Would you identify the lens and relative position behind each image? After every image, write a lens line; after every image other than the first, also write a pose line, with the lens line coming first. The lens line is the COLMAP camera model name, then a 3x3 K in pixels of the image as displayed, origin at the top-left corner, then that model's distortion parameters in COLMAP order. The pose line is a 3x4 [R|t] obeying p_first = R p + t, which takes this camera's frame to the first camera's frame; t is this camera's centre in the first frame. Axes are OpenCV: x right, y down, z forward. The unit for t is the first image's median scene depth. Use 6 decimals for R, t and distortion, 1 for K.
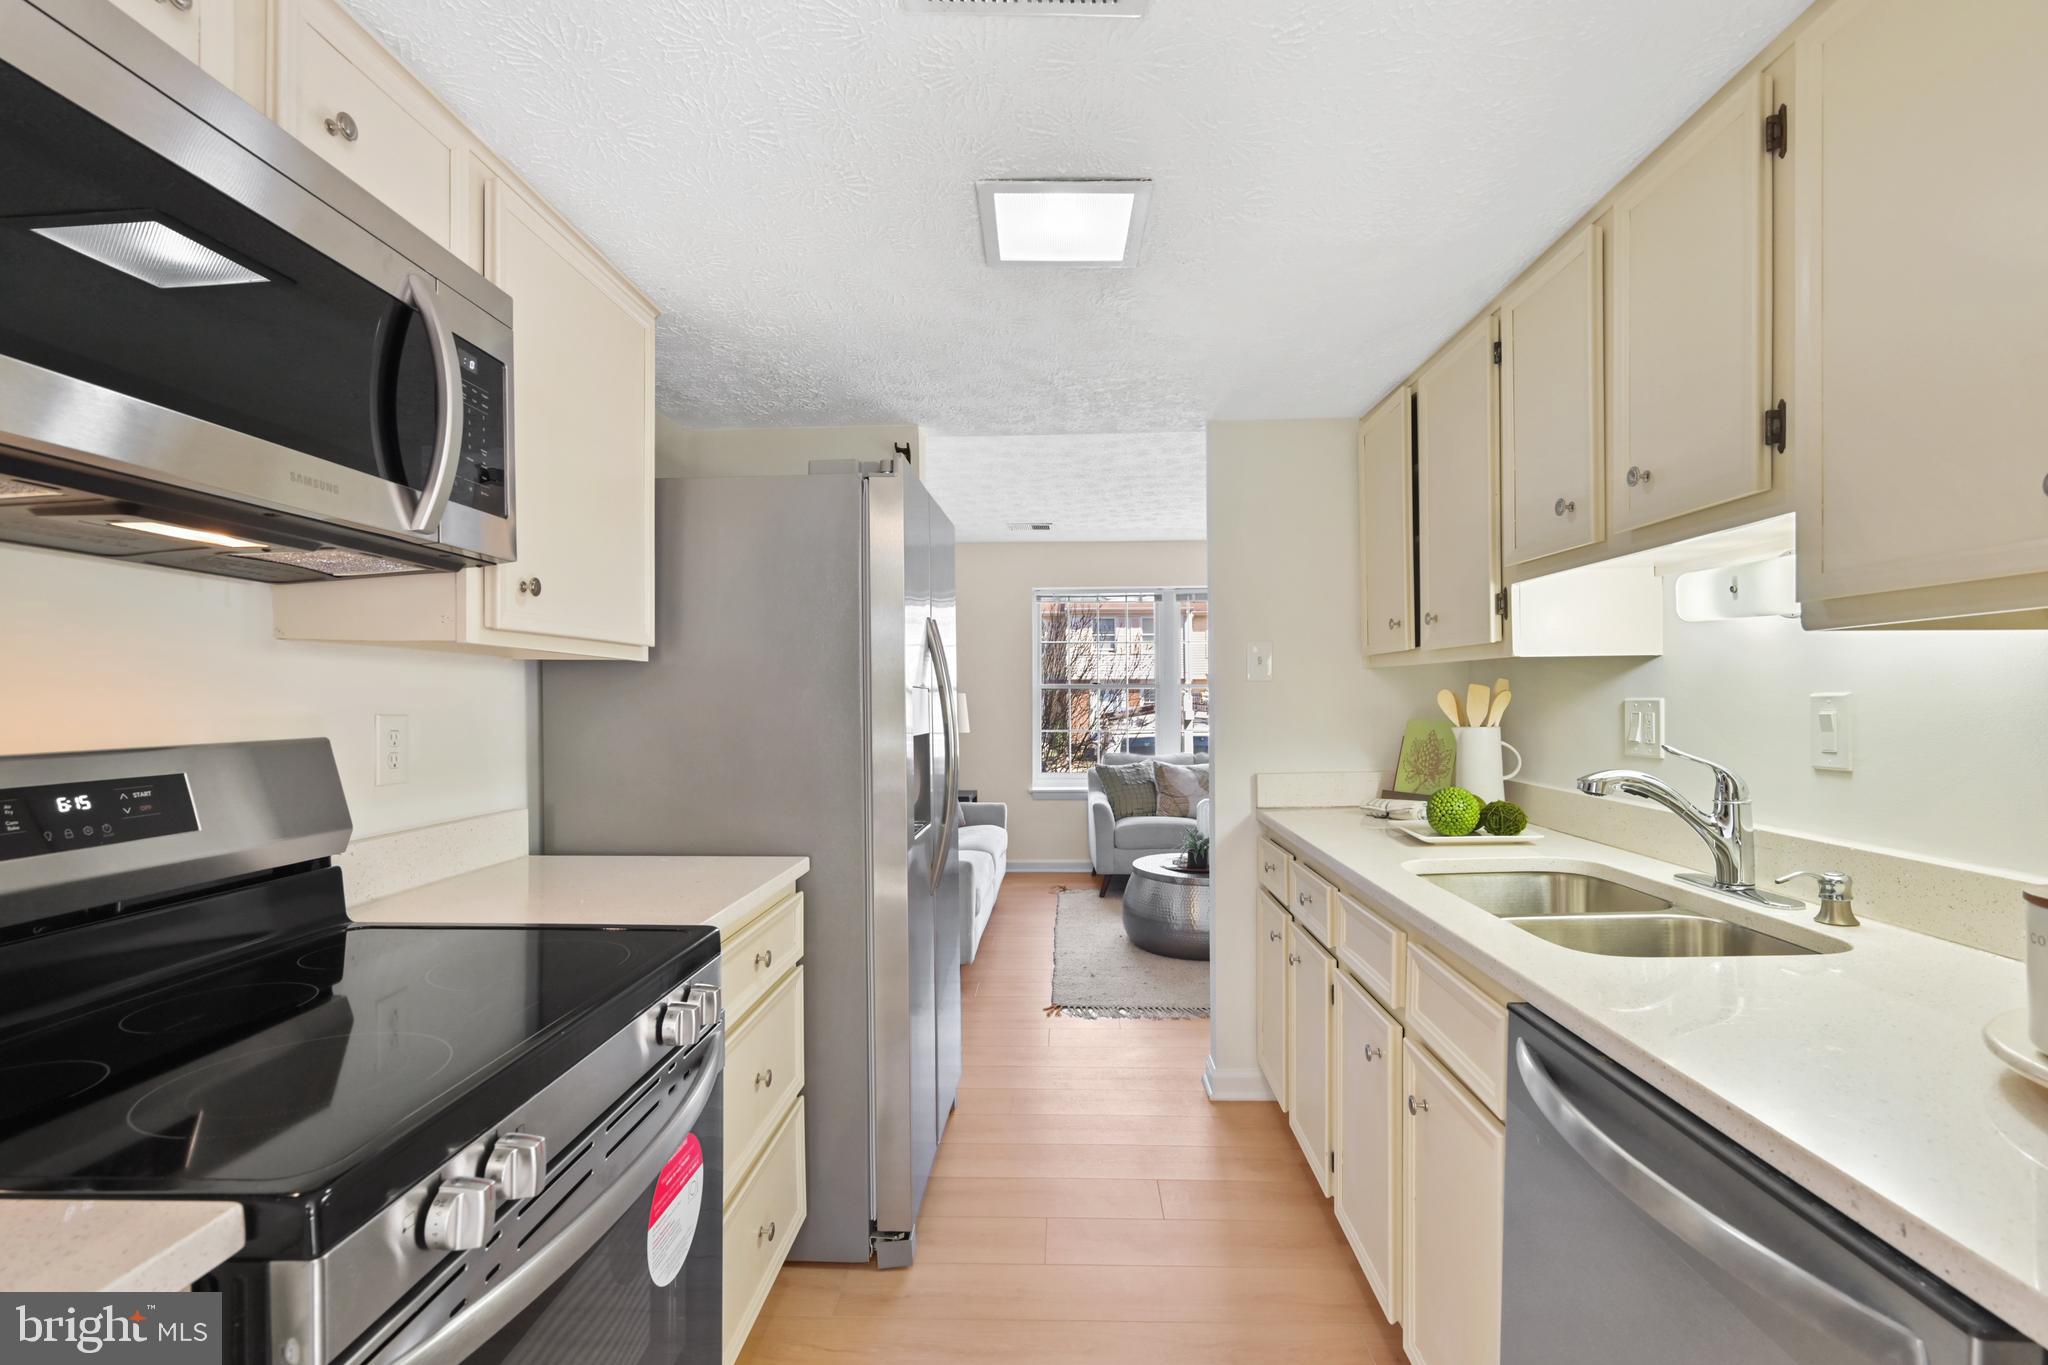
lens RADIAL K [[968.9, 0, 1027.0], [0, 968.9, 695.1], [0, 0, 1]] dist [-0.021793, 0.000044]
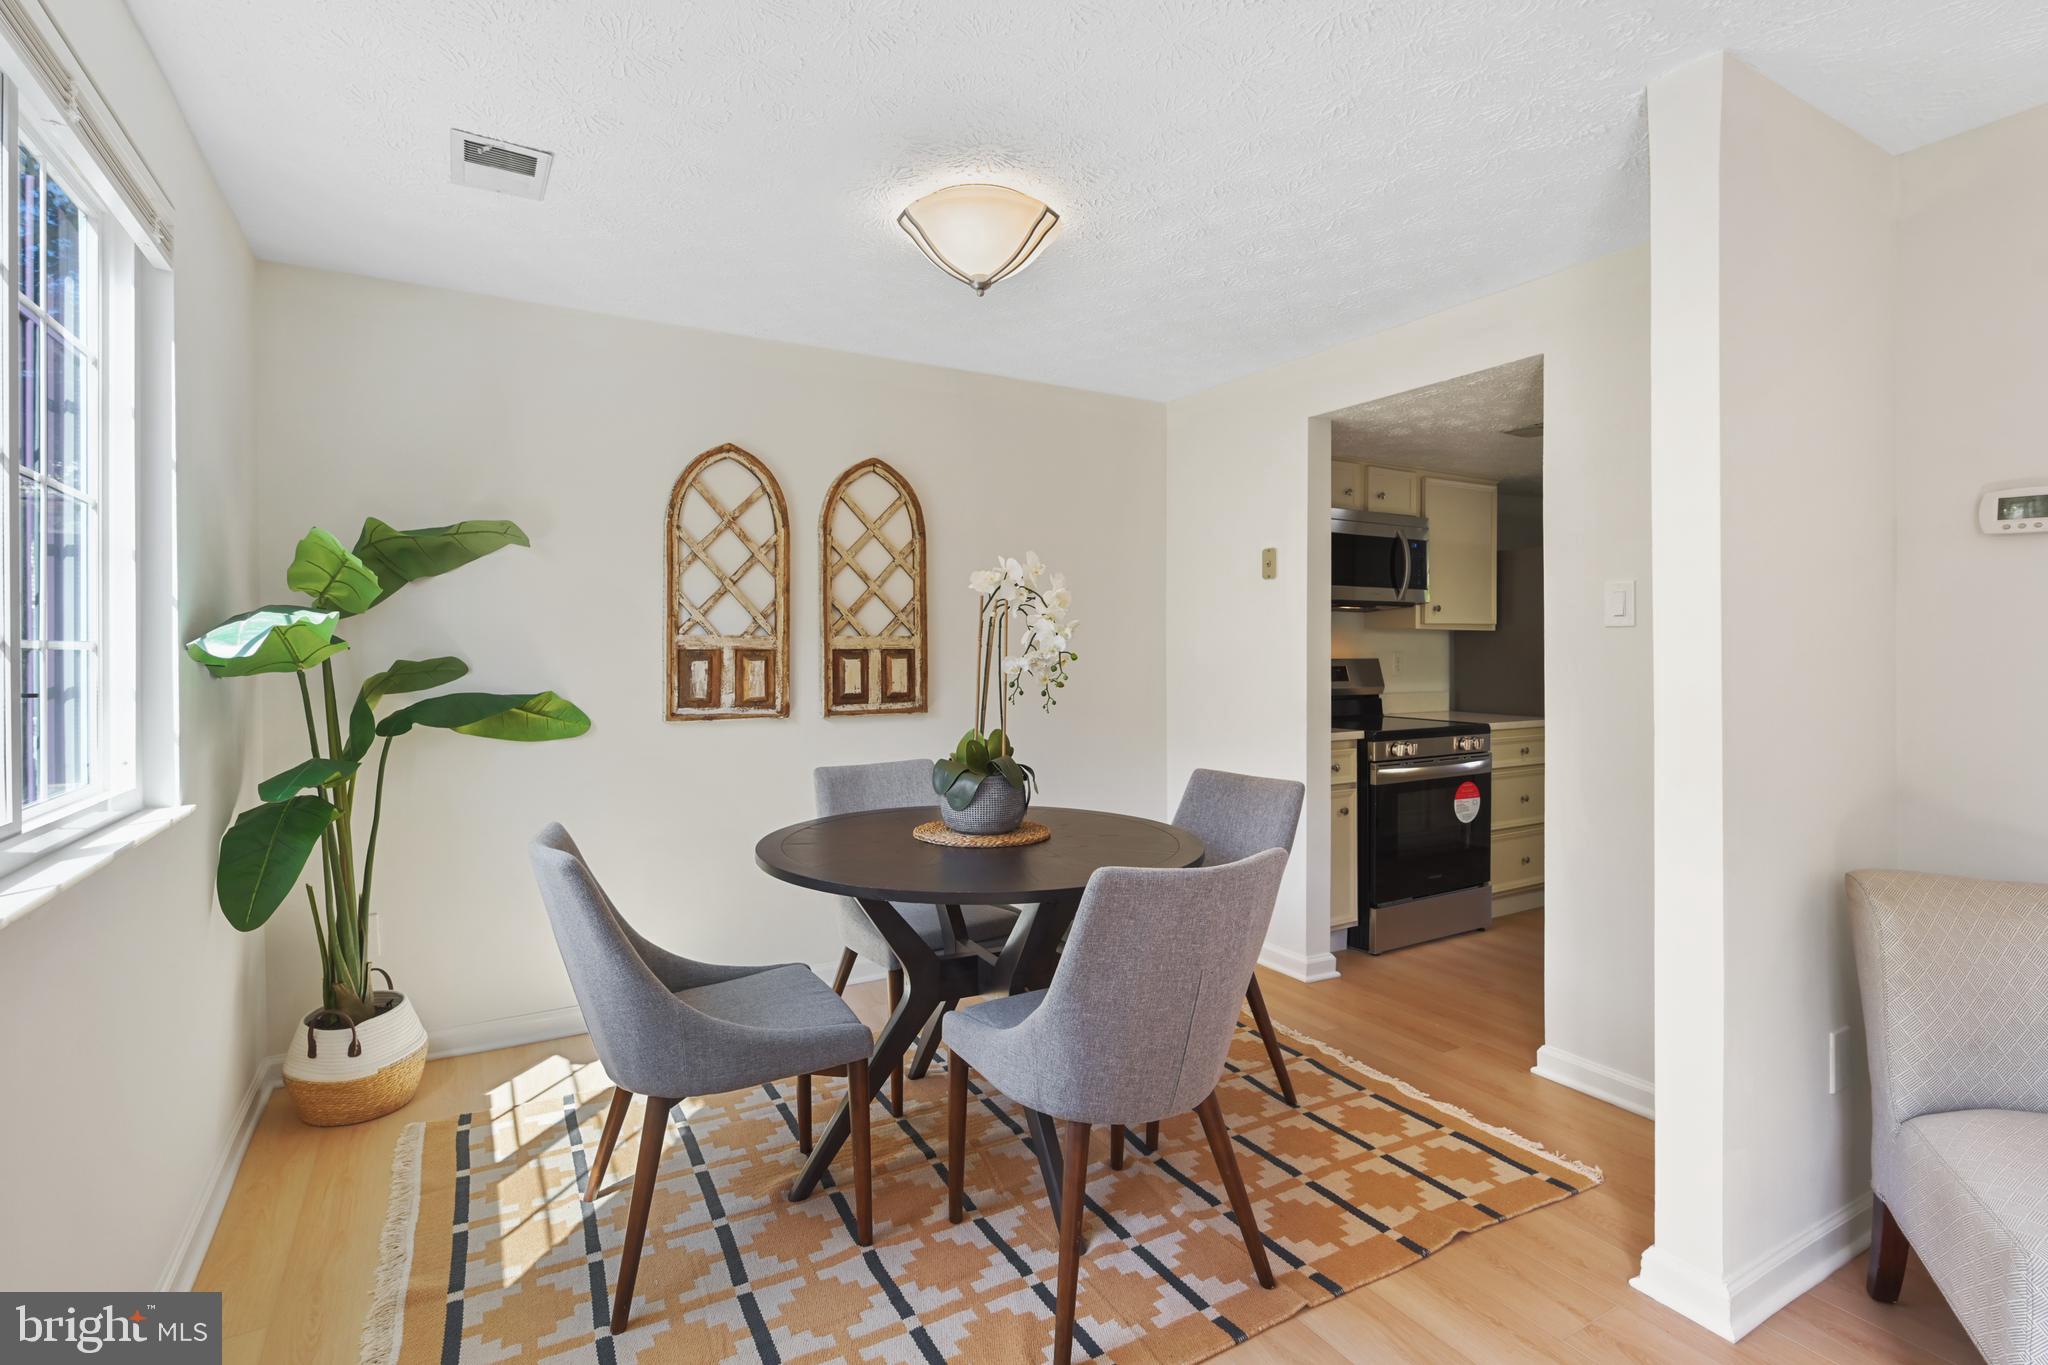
lens RADIAL K [[968.9, 0, 1035.4], [0, 968.9, 649.4], [0, 0, 1]] dist [-0.021793, 0.000044]
pose [[0.560432, -0.001483, -0.828199, 1.419738], [0.002859, 0.999996, 0.000144, 0.008792], [0.828196, -0.002448, 0.560434, -1.915377]]
